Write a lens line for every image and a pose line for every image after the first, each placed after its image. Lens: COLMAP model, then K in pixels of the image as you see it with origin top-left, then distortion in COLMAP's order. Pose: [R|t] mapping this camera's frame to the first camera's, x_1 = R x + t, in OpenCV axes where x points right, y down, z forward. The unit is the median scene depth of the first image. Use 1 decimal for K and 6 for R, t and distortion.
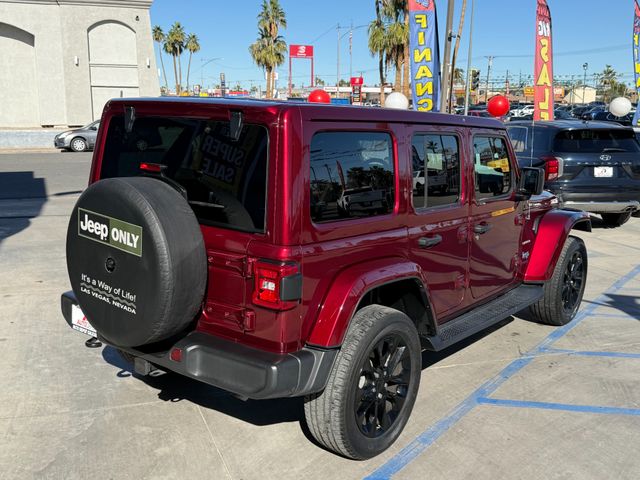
lens RADIAL K [[634.8, 0, 319.9], [0, 634.8, 239.9], [0, 0, 1]] dist [0.154016, -0.294777]
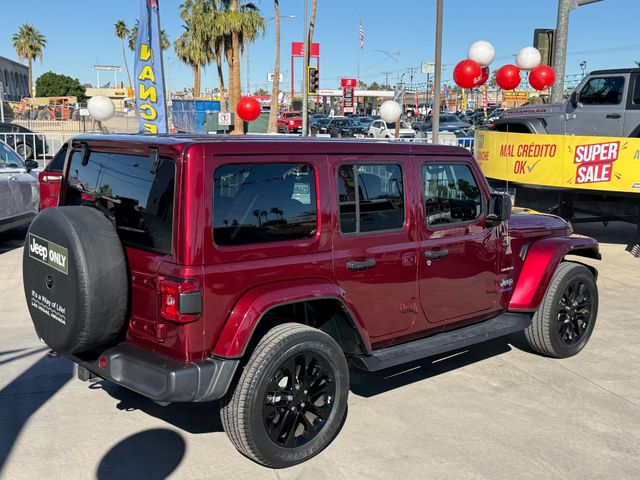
lens RADIAL K [[721.8, 0, 323.1], [0, 721.8, 242.2], [0, 0, 1]] dist [0.117009, -0.026124]
pose [[0.987624, 0.001851, -0.156831, 0.365034], [-0.008395, 0.999121, -0.041076, 0.017245], [0.156617, 0.041885, 0.986771, -0.224564]]
